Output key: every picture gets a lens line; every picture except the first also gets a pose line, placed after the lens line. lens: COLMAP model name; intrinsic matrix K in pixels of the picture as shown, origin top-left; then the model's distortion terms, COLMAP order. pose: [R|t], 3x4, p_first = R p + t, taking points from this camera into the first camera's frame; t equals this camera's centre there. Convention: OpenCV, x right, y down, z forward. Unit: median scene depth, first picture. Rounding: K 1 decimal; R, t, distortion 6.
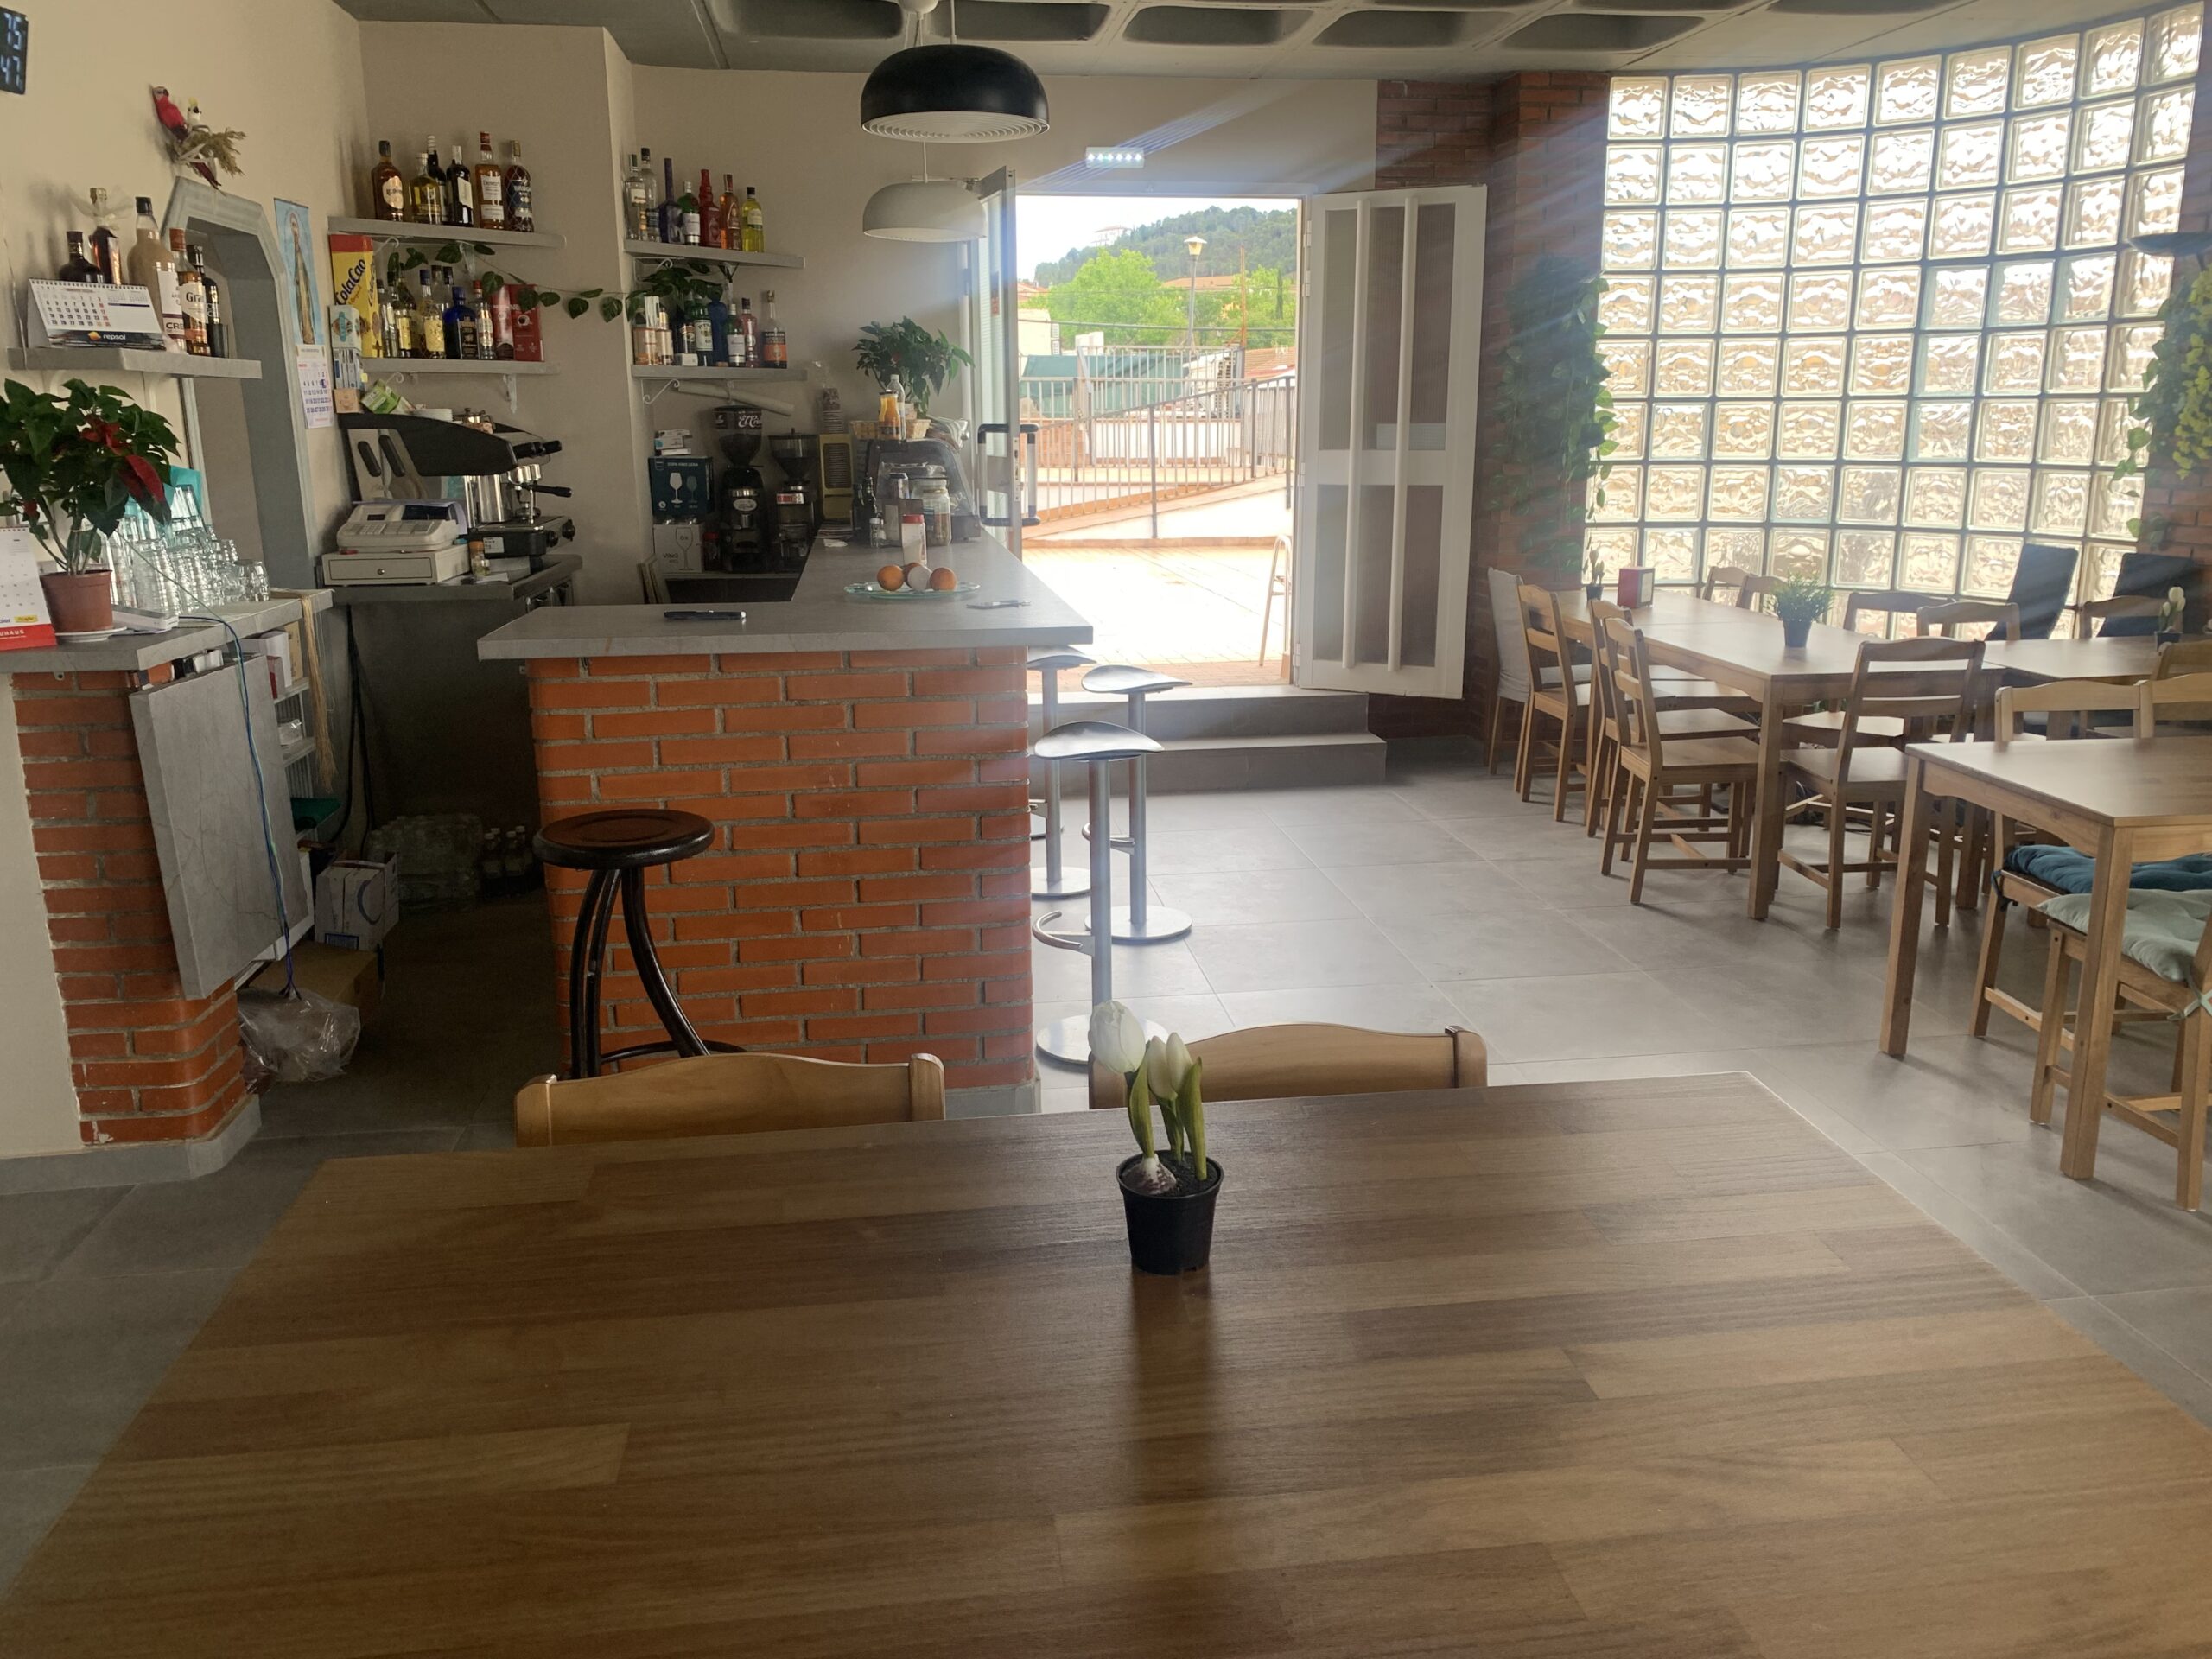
lens RADIAL K [[1678.3, 0, 1102.9], [0, 1678.3, 819.3], [0, 0, 1]] dist [-0.009580, -0.007923]
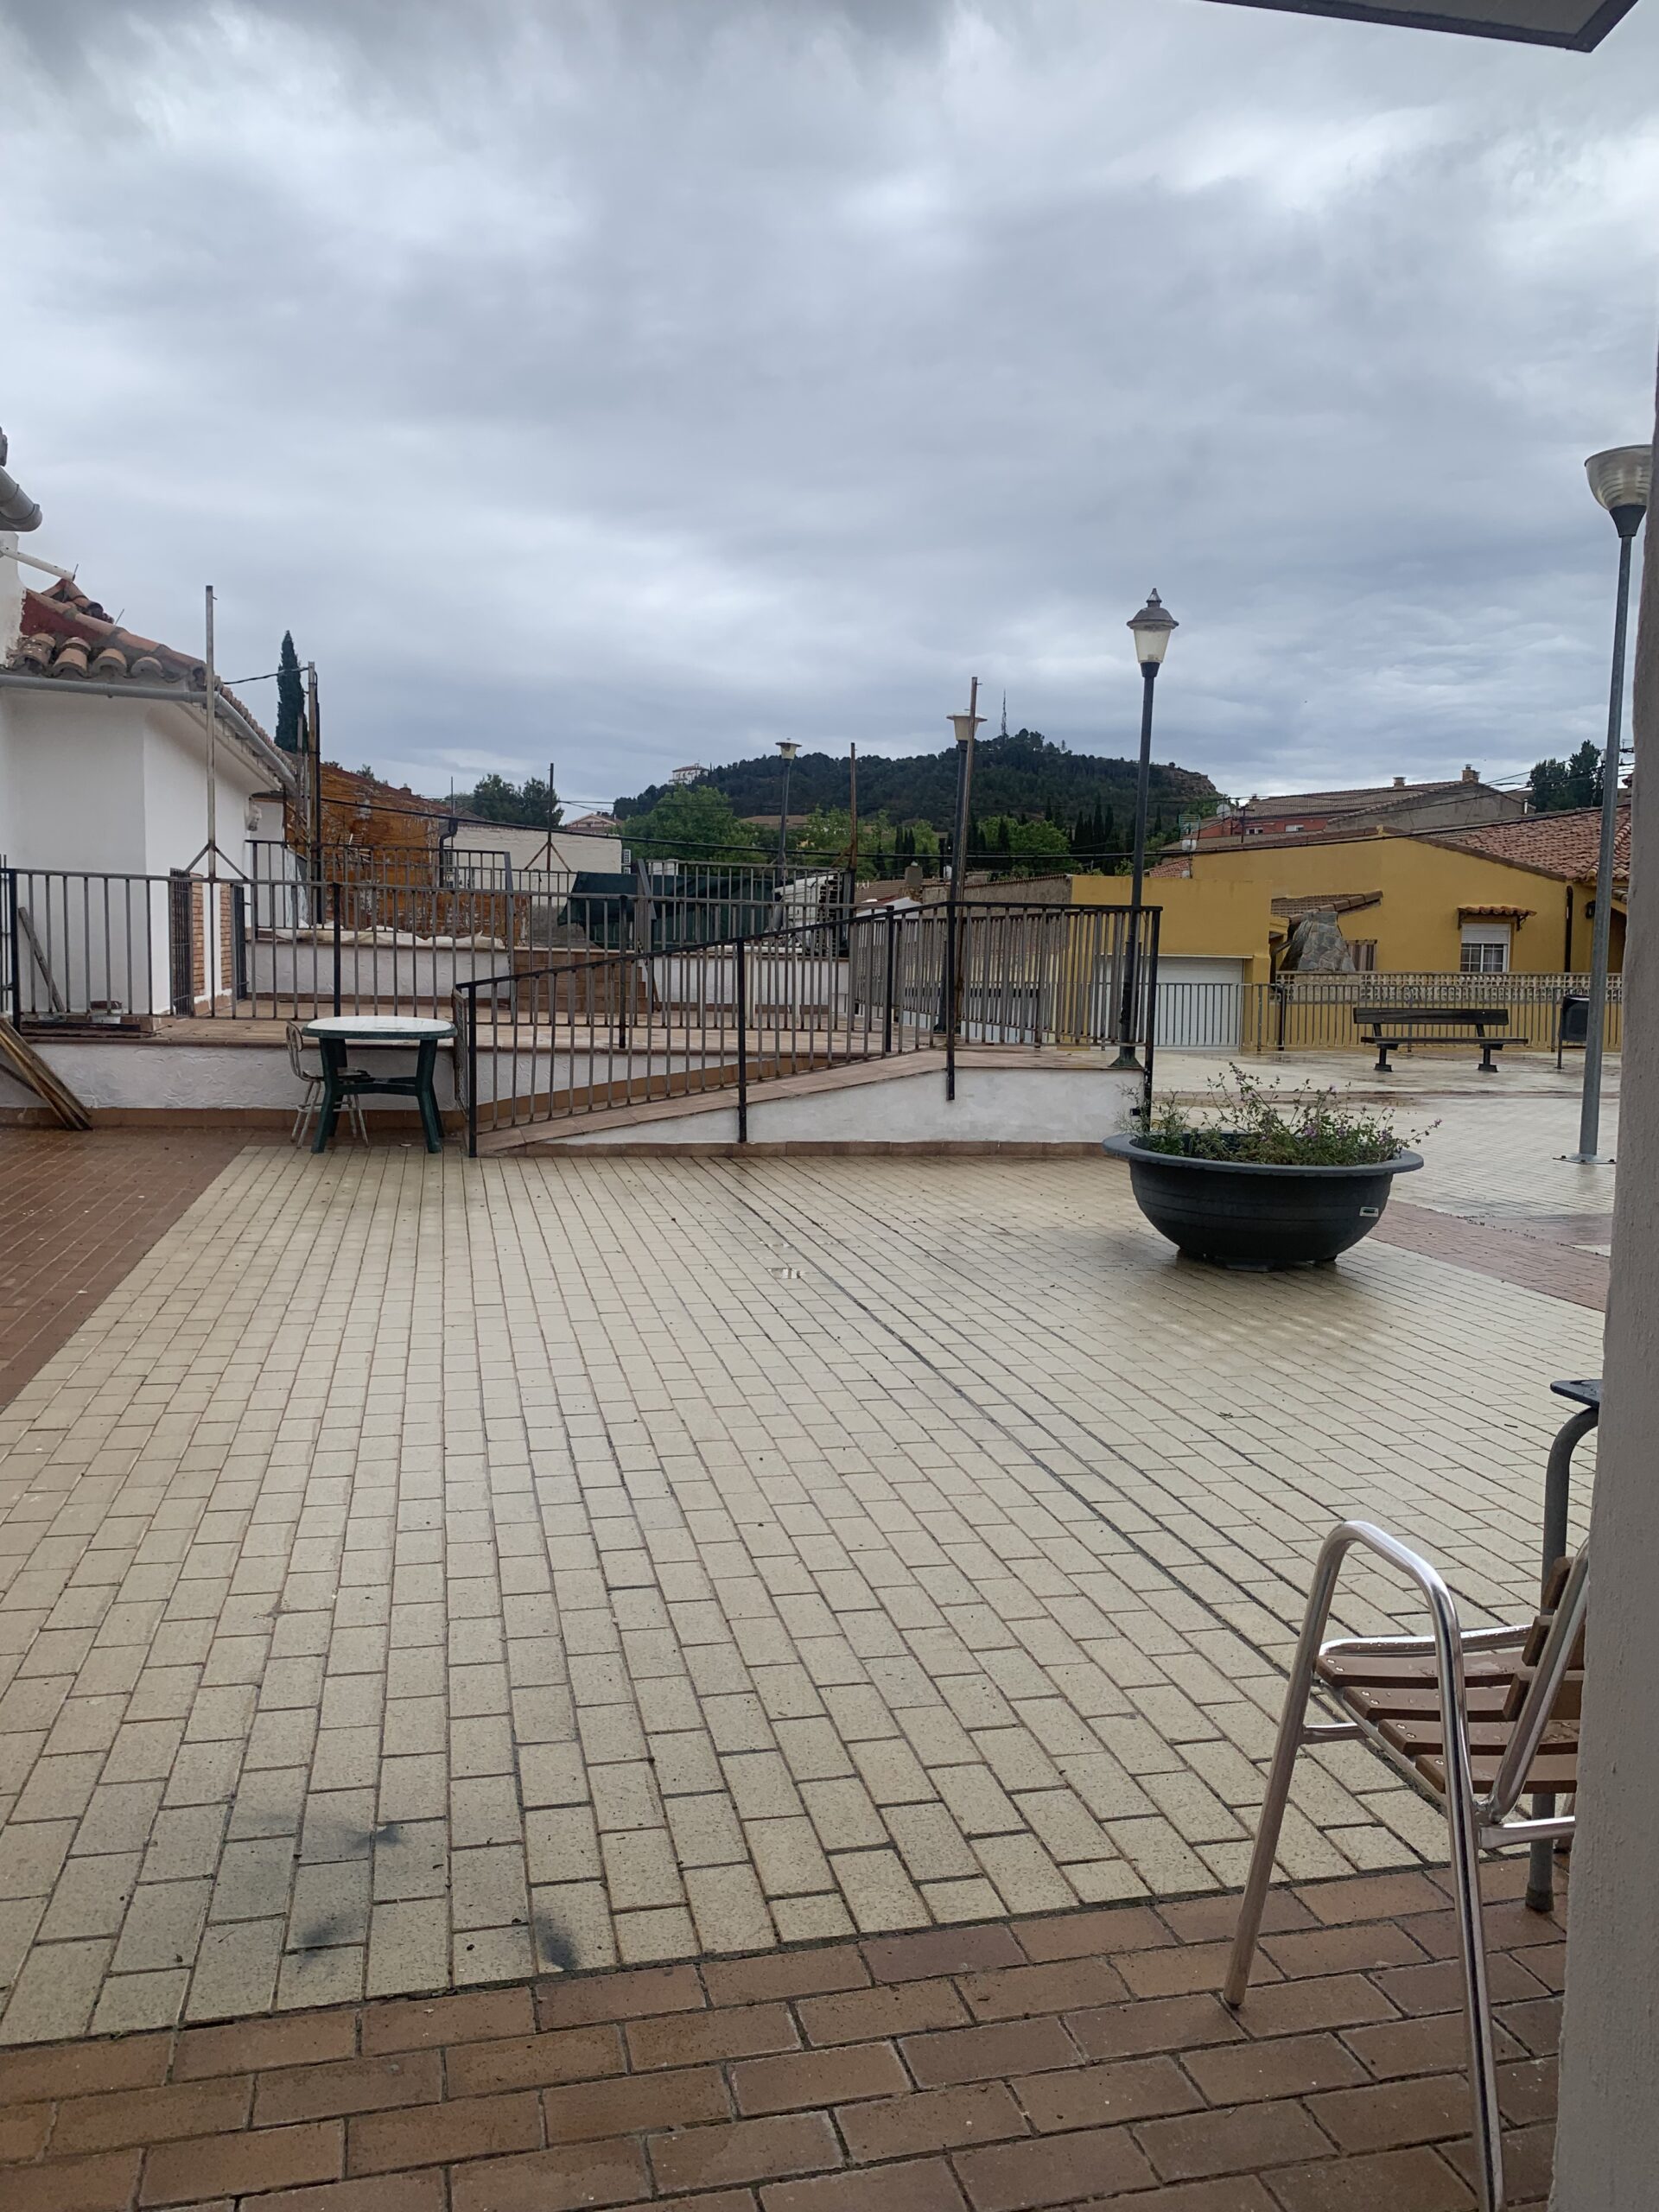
lens RADIAL K [[1678.3, 0, 835.9], [0, 1678.3, 1104.0], [0, 0, 1]] dist [-0.009580, -0.007923]
pose [[0.994615, 0.033009, 0.098241, 0.004212], [-0.018639, 0.989439, -0.143744, -0.102806], [-0.101949, 0.141139, 0.984727, 0.423232]]
